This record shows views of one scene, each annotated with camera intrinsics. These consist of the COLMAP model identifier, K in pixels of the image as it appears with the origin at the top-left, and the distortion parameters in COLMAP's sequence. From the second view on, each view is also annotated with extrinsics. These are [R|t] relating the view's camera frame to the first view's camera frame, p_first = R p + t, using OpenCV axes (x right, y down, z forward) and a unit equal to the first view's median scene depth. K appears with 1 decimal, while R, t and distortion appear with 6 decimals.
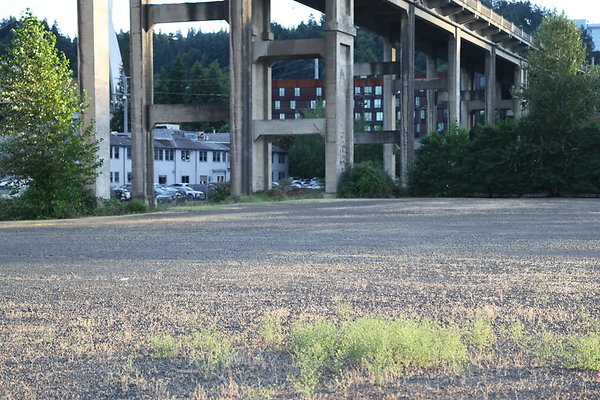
lens RADIAL K [[1132.7, 0, 298.8], [0, 1132.7, 200.7], [0, 0, 1]] dist [0.267839, -0.000385]
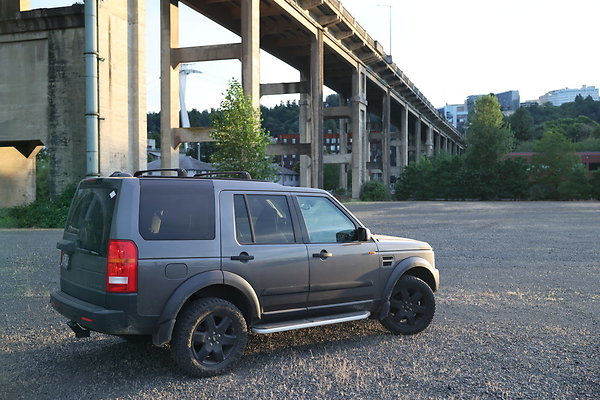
lens RADIAL K [[609.7, 0, 301.4], [0, 609.7, 201.4], [0, 0, 1]] dist [0.029930, 0.015921]
pose [[0.998526, -0.001308, 0.054253, -0.118150], [0.001343, 0.999999, -0.000602, -0.002028], [-0.054252, 0.000674, 0.998527, 0.121177]]
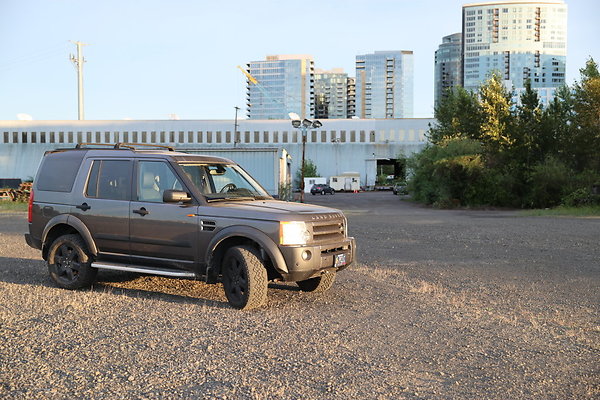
lens RADIAL K [[694.3, 0, 302.4], [0, 694.3, 199.9], [0, 0, 1]] dist [0.065086, 0.031384]
pose [[0.427641, 0.026224, -0.903568, -0.017049], [-0.021043, 0.999597, 0.019052, 0.000379], [0.903704, 0.010866, 0.428020, 0.172287]]
